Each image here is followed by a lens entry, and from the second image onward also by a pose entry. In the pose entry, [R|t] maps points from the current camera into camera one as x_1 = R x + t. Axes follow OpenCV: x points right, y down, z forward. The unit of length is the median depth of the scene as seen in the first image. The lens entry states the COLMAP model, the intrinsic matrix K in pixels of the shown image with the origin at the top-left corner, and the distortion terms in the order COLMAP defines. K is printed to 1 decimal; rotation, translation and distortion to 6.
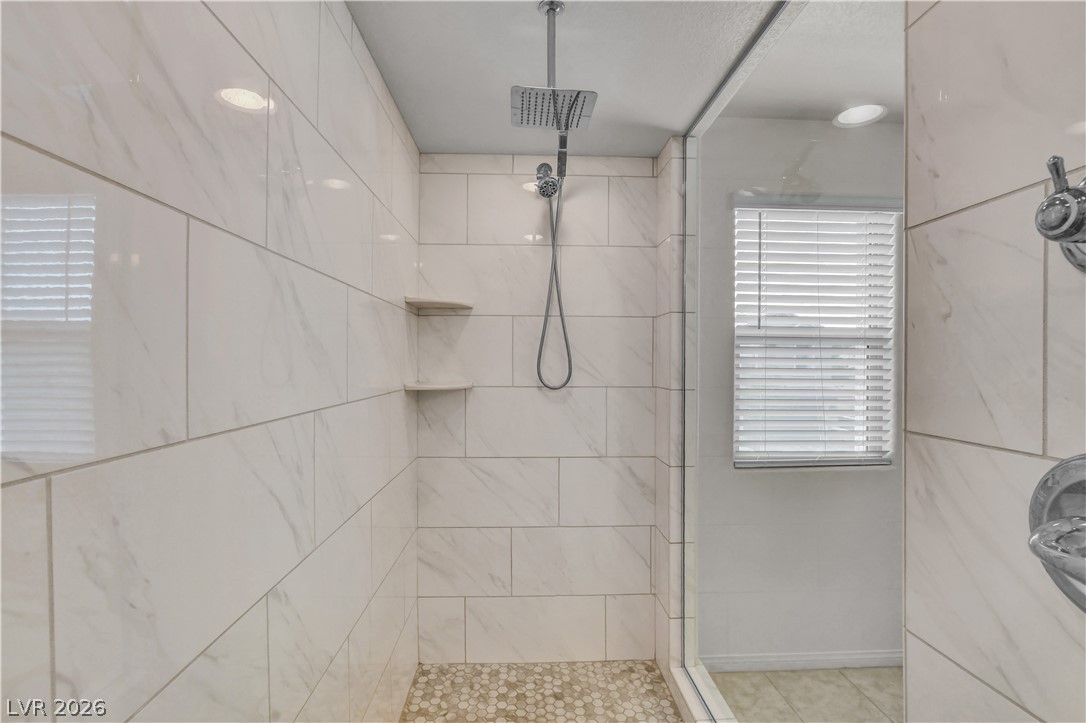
lens RADIAL K [[483.0, 0, 526.7], [0, 483.0, 374.8], [0, 0, 1]] dist [-0.025975, 0.000013]
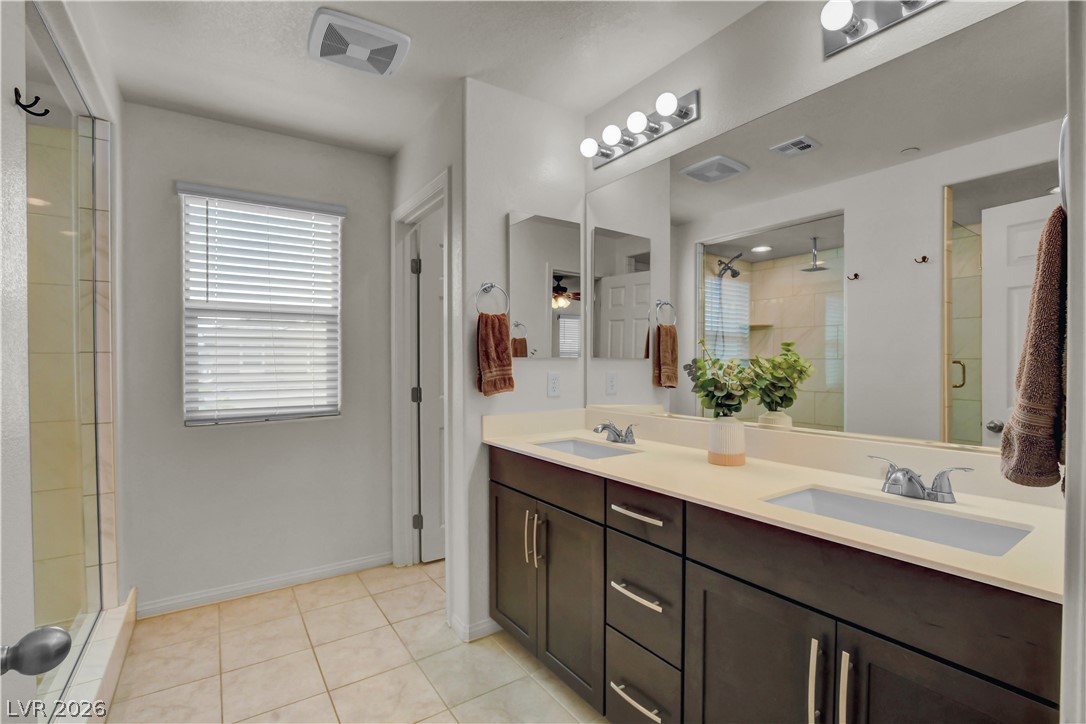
lens RADIAL K [[496.0, 0, 541.9], [0, 496.0, 364.4], [0, 0, 1]] dist [-0.016278, 0.000498]
pose [[0.849141, -0.010408, 0.528063, 0.558789], [0.018011, 0.999795, -0.009256, 0.080495], [-0.527858, 0.017370, 0.849155, -0.428198]]
